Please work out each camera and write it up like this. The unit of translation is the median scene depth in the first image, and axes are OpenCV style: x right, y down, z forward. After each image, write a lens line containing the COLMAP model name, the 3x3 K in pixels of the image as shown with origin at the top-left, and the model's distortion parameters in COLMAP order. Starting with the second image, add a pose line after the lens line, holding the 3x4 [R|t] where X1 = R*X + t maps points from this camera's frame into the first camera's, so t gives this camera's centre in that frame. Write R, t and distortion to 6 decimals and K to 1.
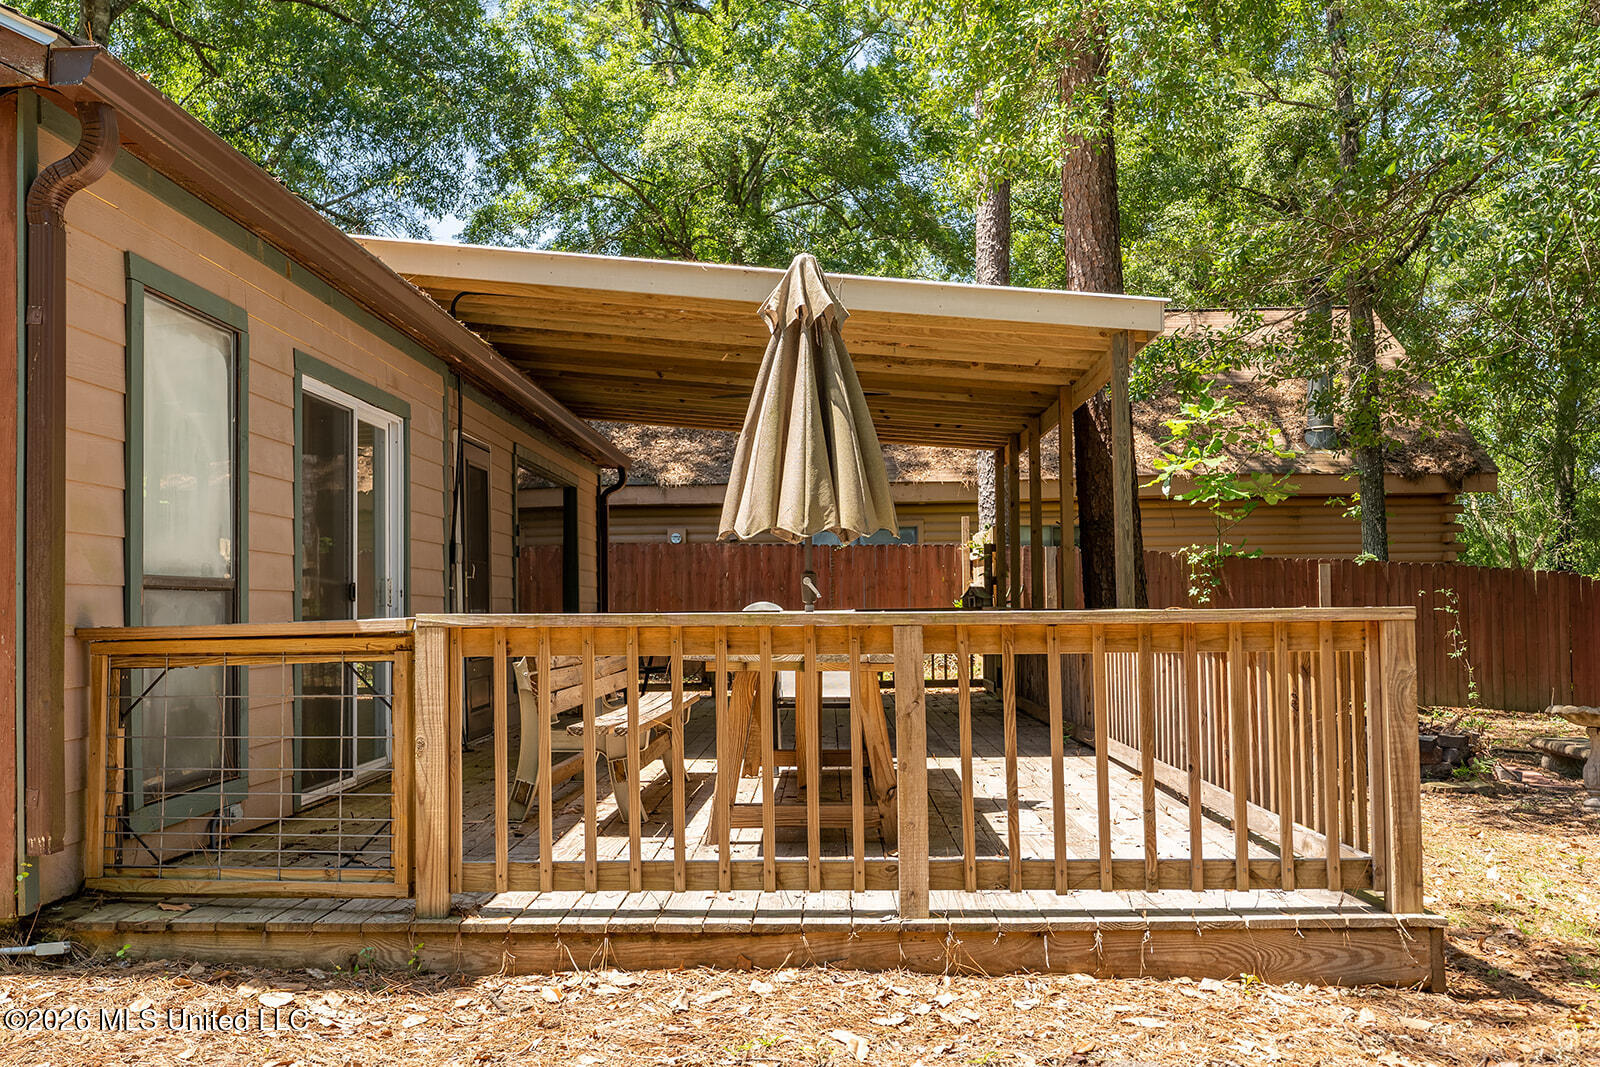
lens RADIAL K [[1561.0, 0, 814.9], [0, 1561.0, 538.6], [0, 0, 1]] dist [0.009764, 0.000000]
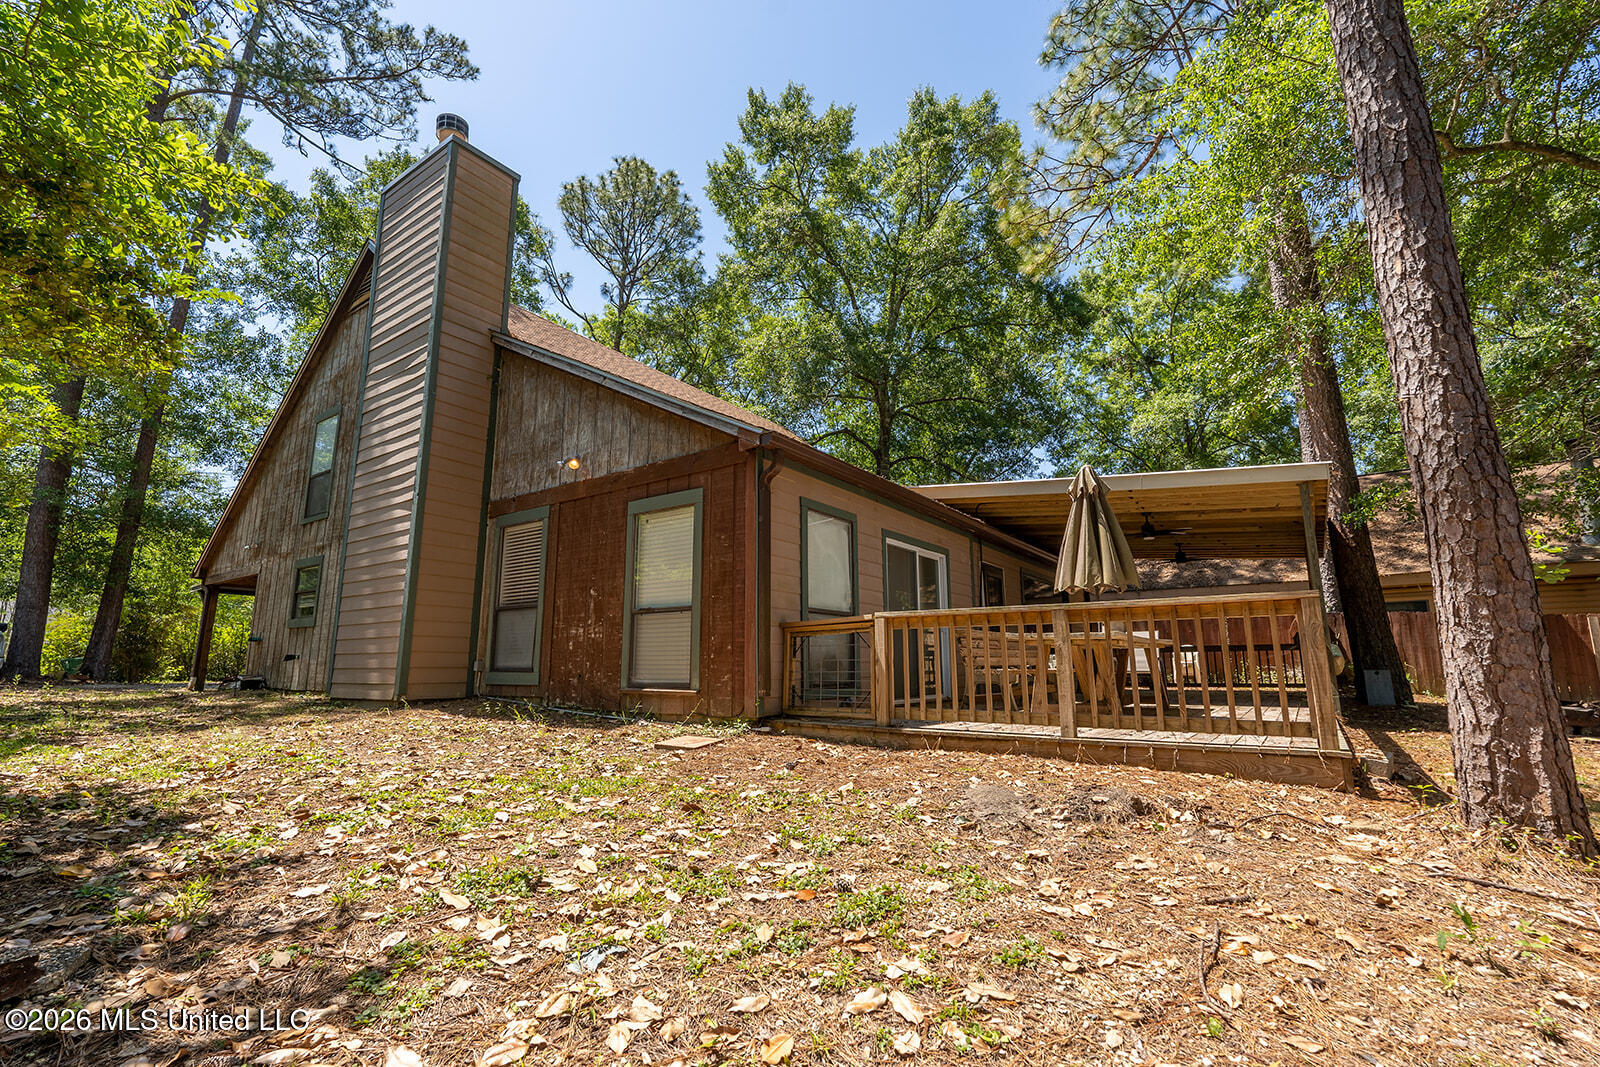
lens RADIAL K [[703.3, 0, 795.4], [0, 703.3, 534.2], [0, 0, 1]] dist [-0.002224, -0.000592]
pose [[0.826034, -0.093477, -0.555814, 0.190482], [0.018097, 0.990041, -0.139611, 0.048209], [0.563329, 0.105265, 0.819500, -0.055310]]
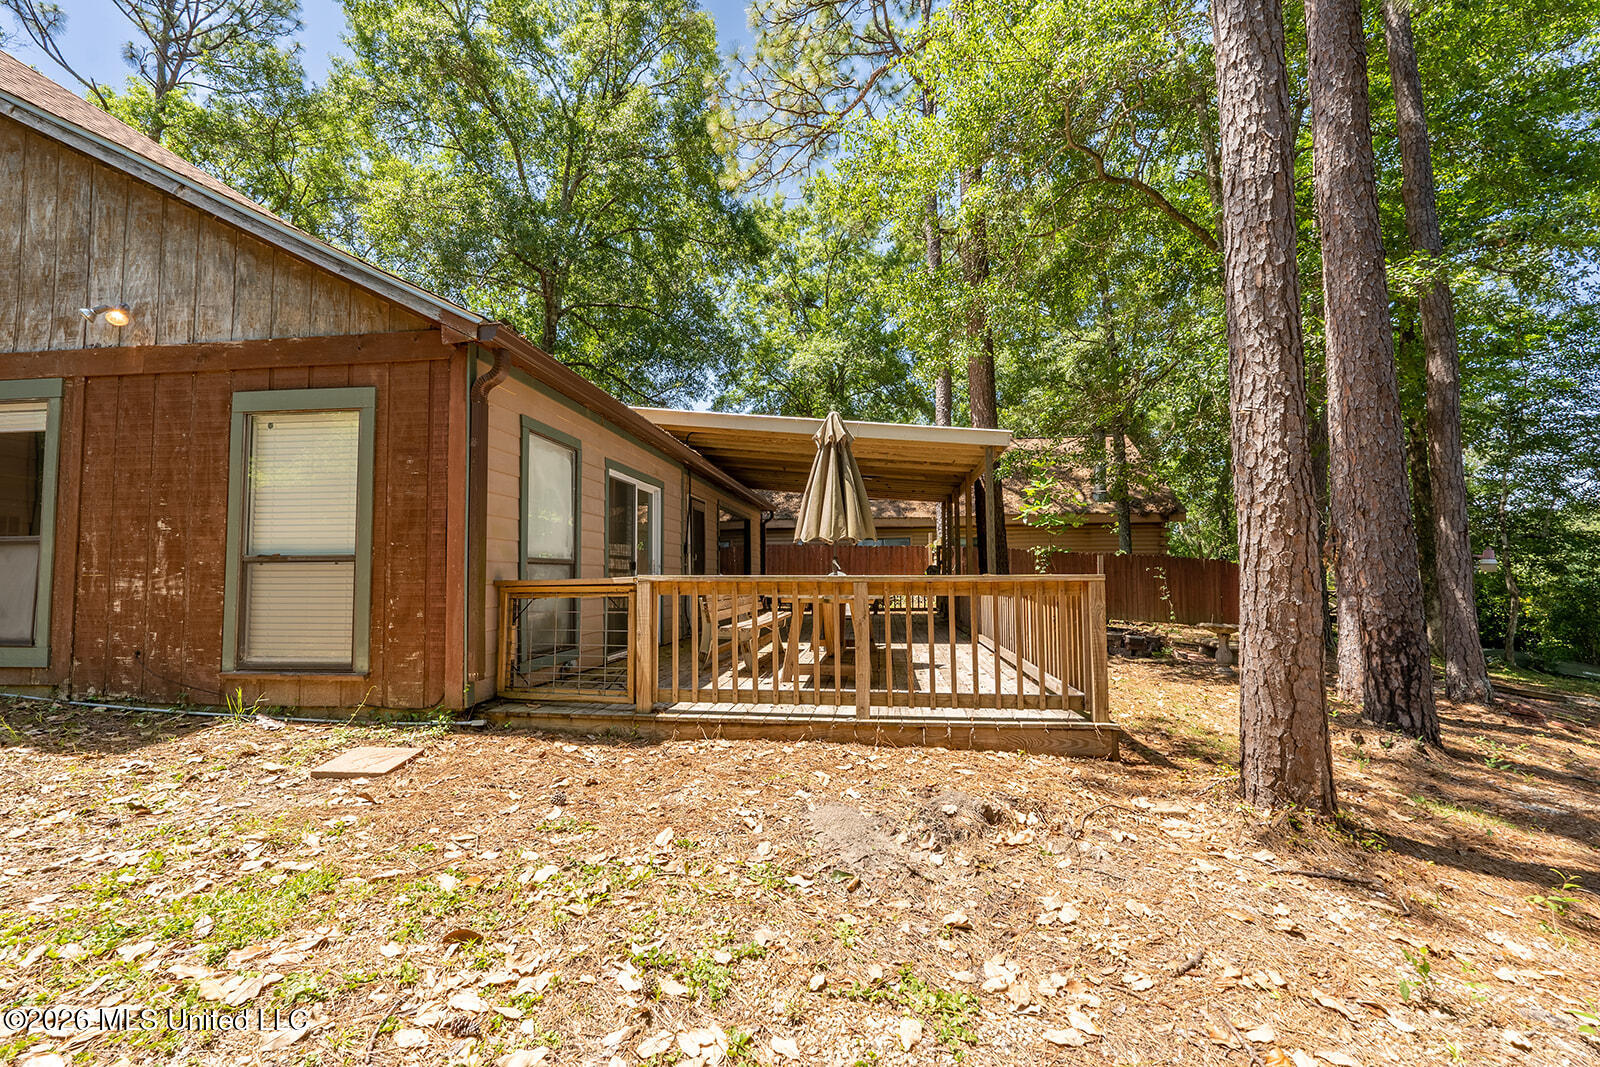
lens RADIAL K [[703.3, 0, 805.8], [0, 703.3, 536.2], [0, 0, 1]] dist [-0.002224, -0.000592]
pose [[0.995759, 0.000167, -0.091998, 0.042614], [-0.001140, 0.999944, -0.010532, 0.001964], [0.091991, 0.010592, 0.995703, 0.019466]]
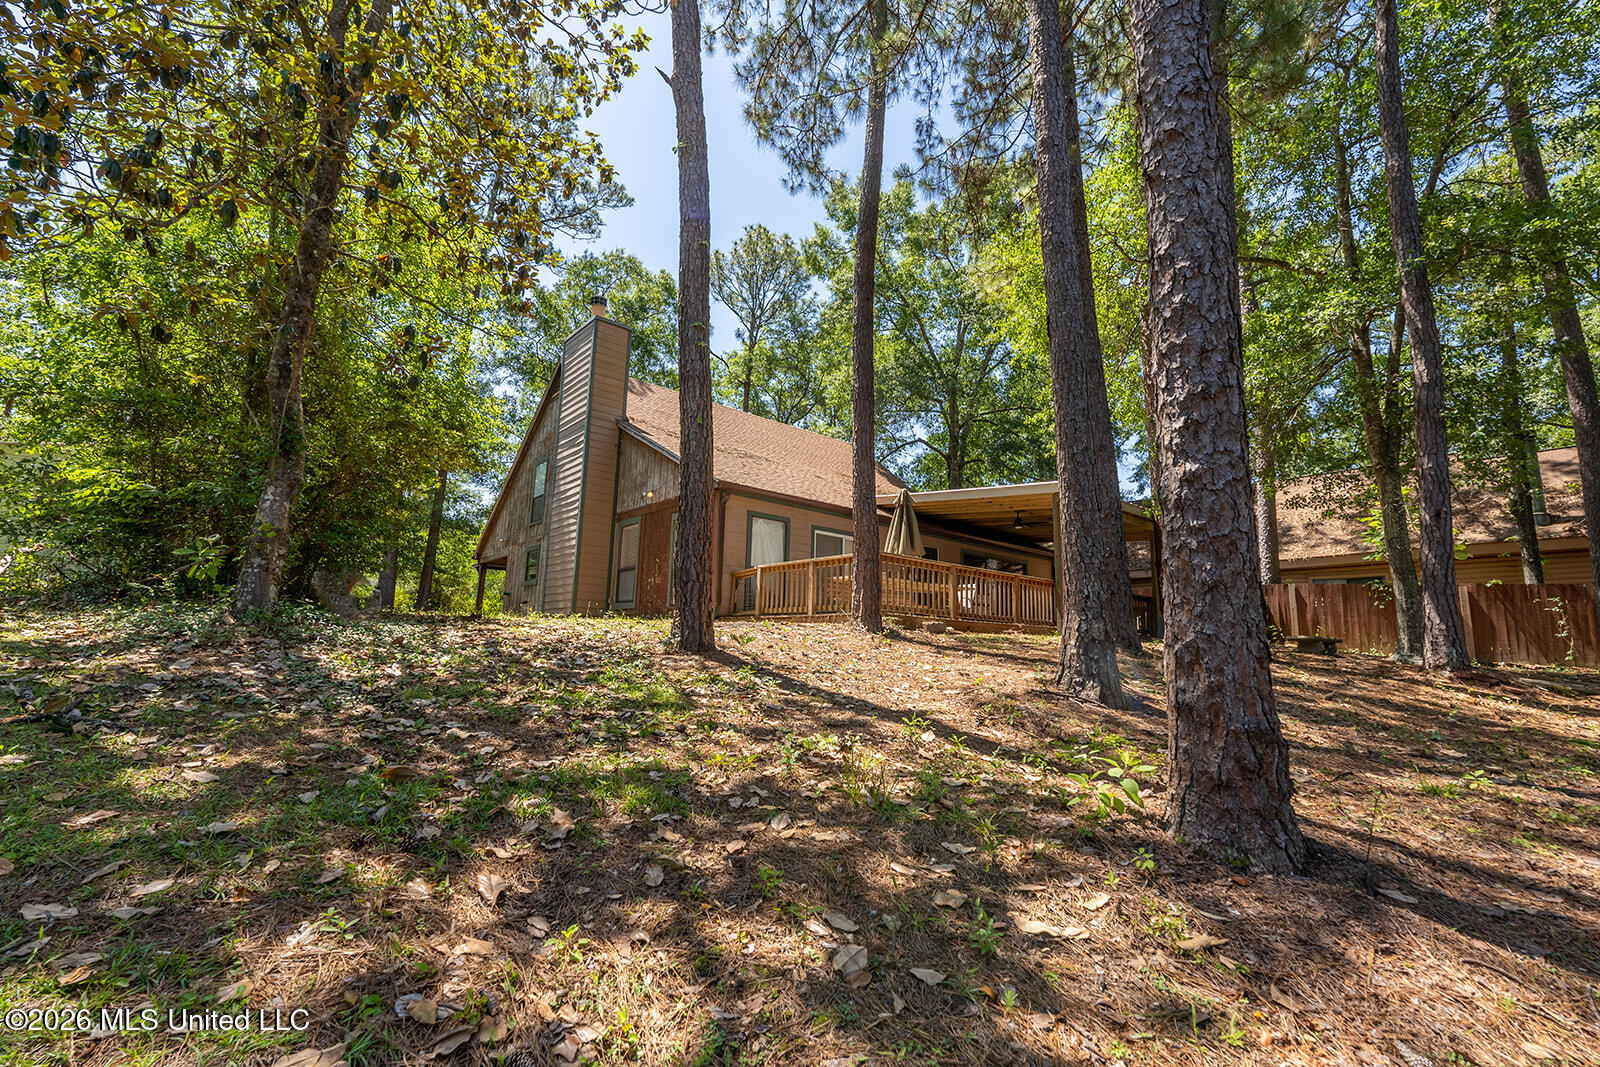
lens RADIAL K [[703.3, 0, 794.7], [0, 703.3, 534.5], [0, 0, 1]] dist [-0.002224, -0.000592]
pose [[0.655725, -0.094804, -0.749024, 1.103727], [-0.002313, 0.991828, -0.127561, 0.162046], [0.754996, 0.085378, 0.650147, -0.379135]]
